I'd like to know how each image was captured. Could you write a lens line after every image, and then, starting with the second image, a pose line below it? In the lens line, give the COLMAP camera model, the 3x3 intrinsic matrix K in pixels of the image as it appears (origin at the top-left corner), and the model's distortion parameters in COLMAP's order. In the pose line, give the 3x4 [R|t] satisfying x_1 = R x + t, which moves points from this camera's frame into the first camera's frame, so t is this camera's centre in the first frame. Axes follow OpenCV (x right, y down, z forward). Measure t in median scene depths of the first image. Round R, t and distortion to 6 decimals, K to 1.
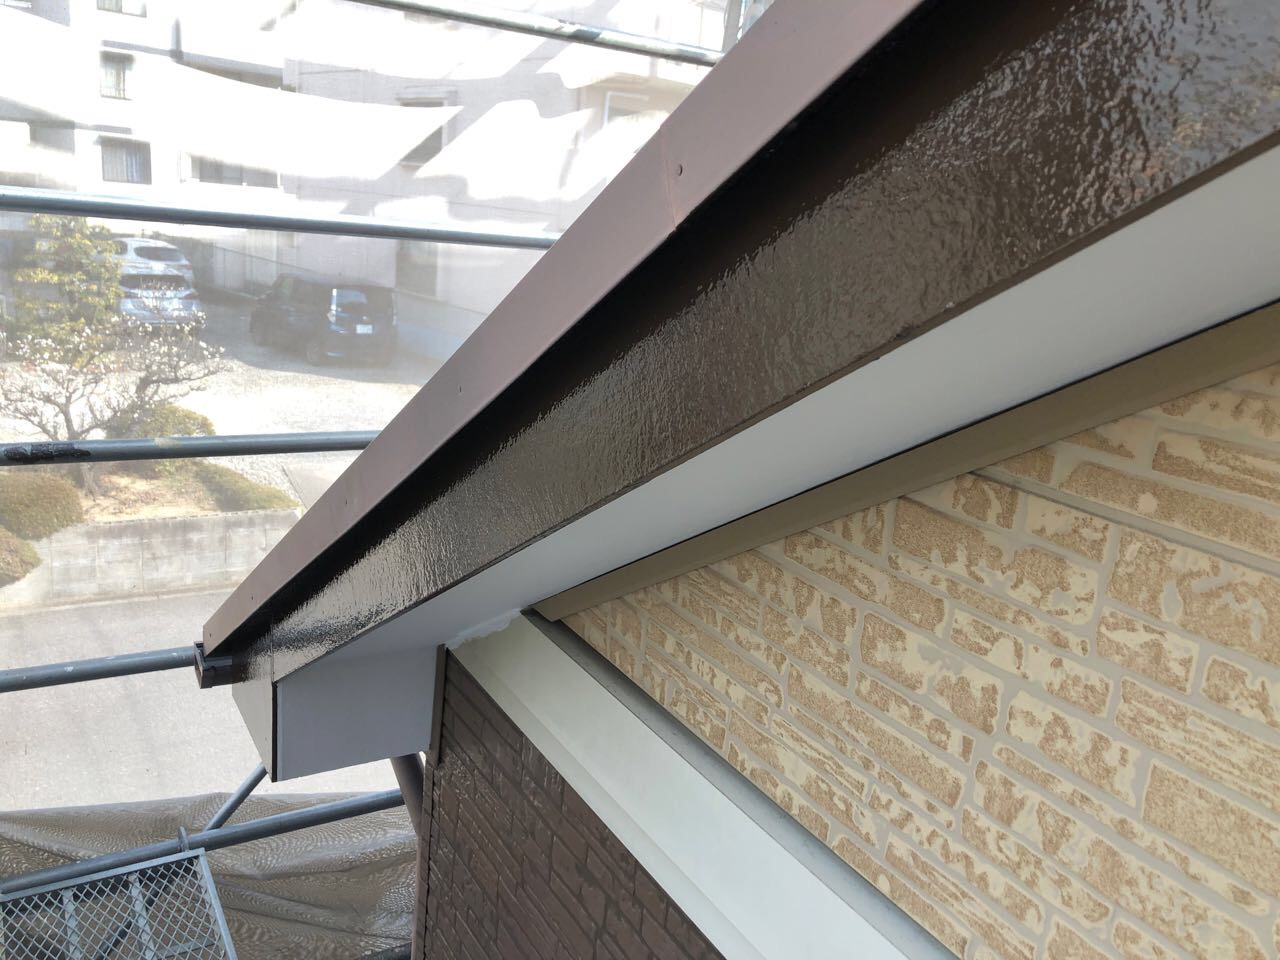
lens RADIAL K [[1043.2, 0, 640.0], [0, 1043.2, 480.0], [0, 0, 1]] dist [0.007285, 0.010453]
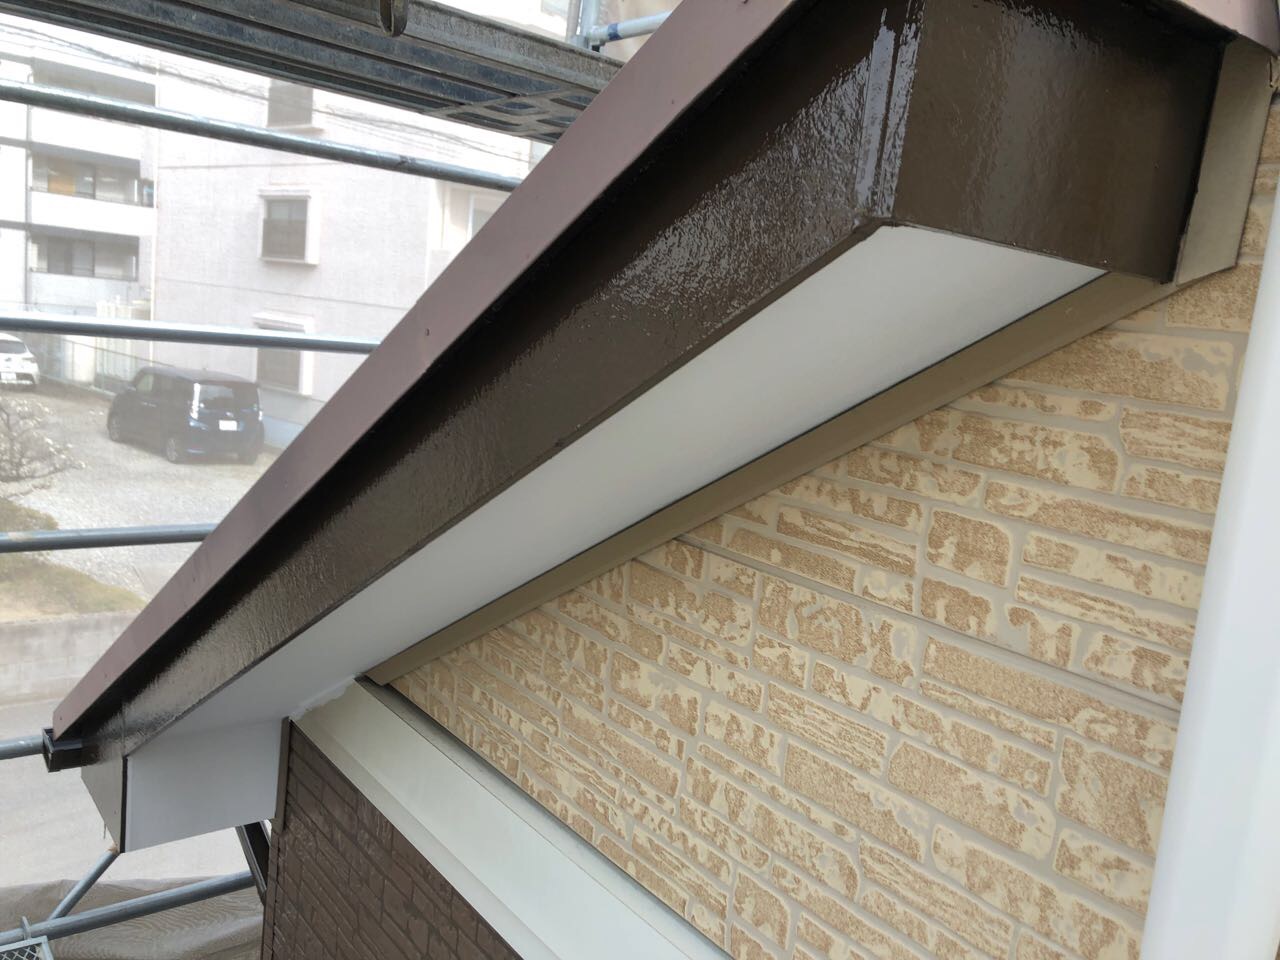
lens RADIAL K [[1050.7, 0, 640.0], [0, 1050.7, 480.0], [0, 0, 1]] dist [0.032129, -0.037144]
pose [[0.993003, -0.012156, 0.117465, 0.094059], [0.022336, 0.996067, -0.085738, 0.026682], [-0.115961, 0.087762, 0.989369, -0.289251]]
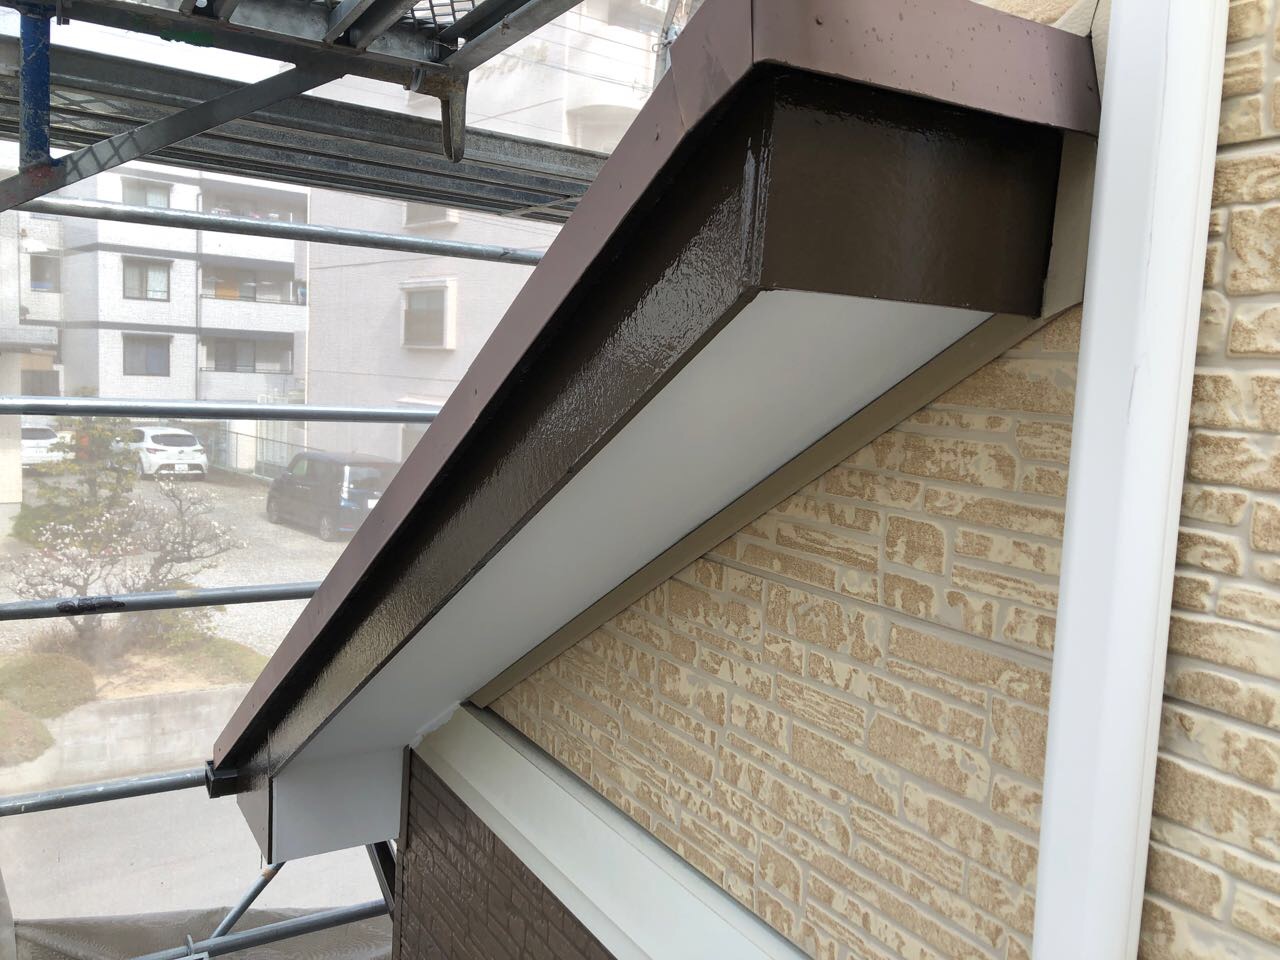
lens RADIAL K [[1043.3, 0, 640.0], [0, 1043.3, 480.0], [0, 0, 1]] dist [0.047309, -0.089797]
pose [[0.998975, -0.044769, -0.006716, 0.198685], [0.043202, 0.987120, -0.154035, 0.097060], [0.013526, 0.153587, 0.988043, -0.492205]]
